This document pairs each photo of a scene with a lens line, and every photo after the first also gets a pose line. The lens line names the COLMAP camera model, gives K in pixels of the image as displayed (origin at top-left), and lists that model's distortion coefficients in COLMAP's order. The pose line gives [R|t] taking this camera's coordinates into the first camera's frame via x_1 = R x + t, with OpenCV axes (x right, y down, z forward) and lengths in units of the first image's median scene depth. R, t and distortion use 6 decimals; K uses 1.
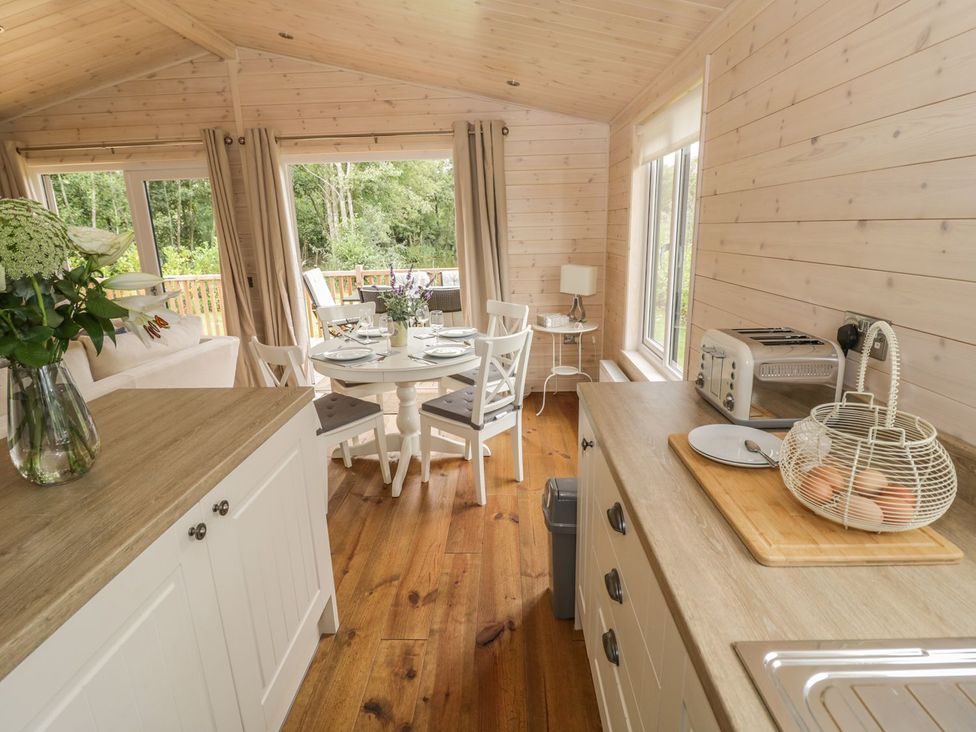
lens RADIAL K [[511.3, 0, 491.0], [0, 511.3, 357.1], [0, 0, 1]] dist [-0.001629, -0.011235]
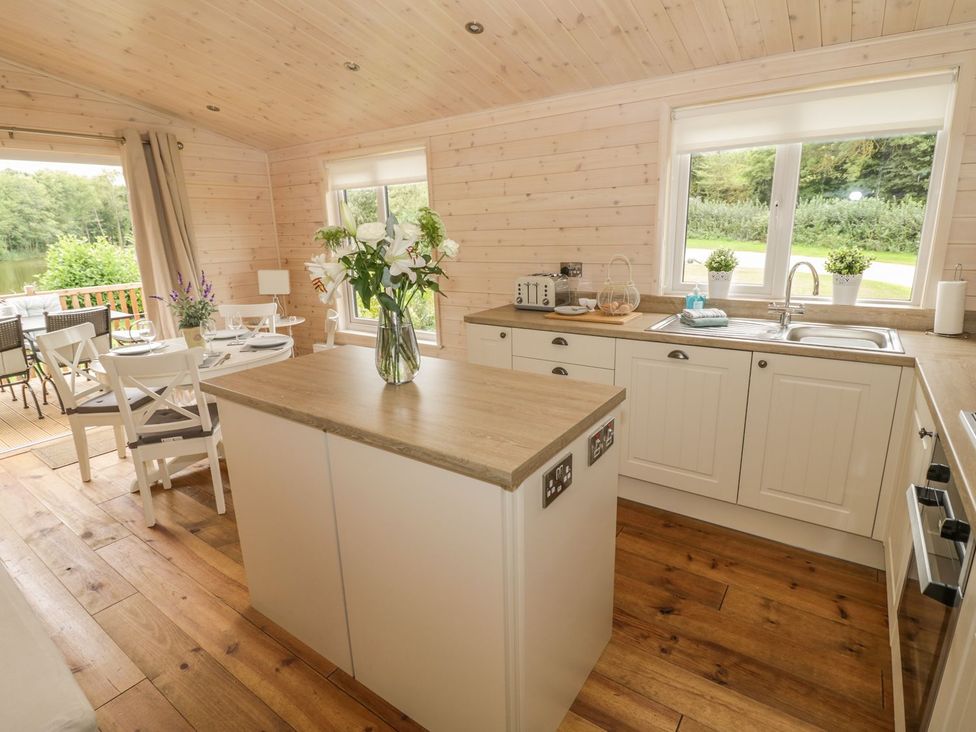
lens RADIAL K [[511.3, 0, 493.5], [0, 511.3, 358.2], [0, 0, 1]] dist [-0.001629, -0.011235]
pose [[0.540482, -0.197936, 0.817741, -0.165368], [0.220619, 0.971265, 0.089280, 0.007083], [-0.811916, 0.132155, 0.568620, -0.013508]]
